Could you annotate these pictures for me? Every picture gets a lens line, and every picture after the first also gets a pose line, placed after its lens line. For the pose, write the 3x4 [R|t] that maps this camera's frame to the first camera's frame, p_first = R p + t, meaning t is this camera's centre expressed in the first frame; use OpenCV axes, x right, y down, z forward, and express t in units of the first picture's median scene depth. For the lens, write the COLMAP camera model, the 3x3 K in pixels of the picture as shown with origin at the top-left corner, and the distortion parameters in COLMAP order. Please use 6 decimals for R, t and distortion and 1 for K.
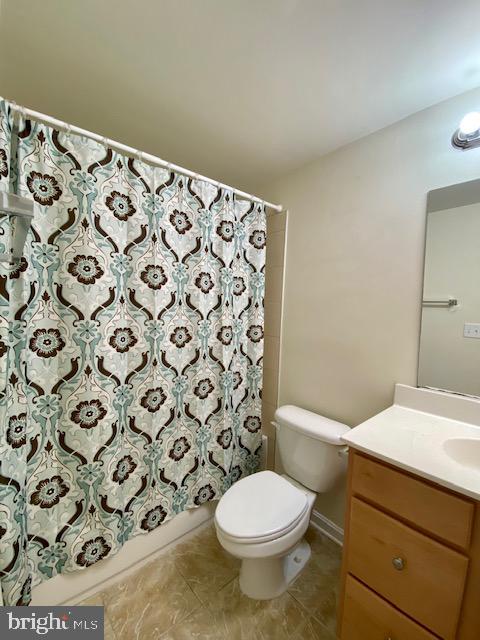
lens RADIAL K [[261.1, 0, 240.0], [0, 261.1, 320.0], [0, 0, 1]] dist [0.020077, -0.019813]
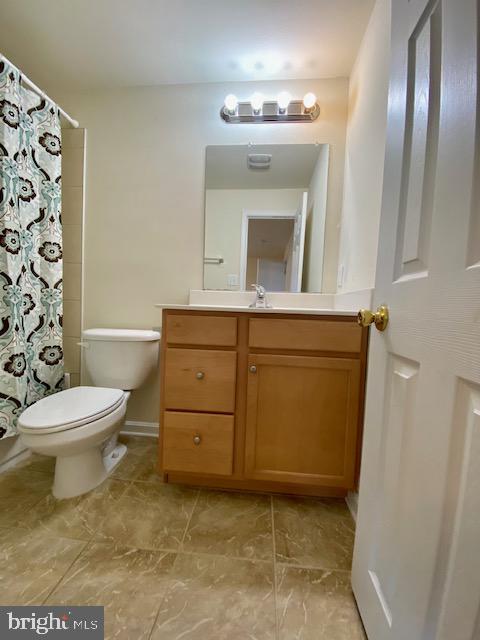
lens RADIAL K [[261.1, 0, 240.0], [0, 261.1, 320.0], [0, 0, 1]] dist [0.020077, -0.019813]
pose [[0.726341, -0.042666, 0.686009, -0.098634], [0.017796, 0.998904, 0.043285, 0.261380], [-0.687104, -0.019231, 0.726305, -0.096629]]
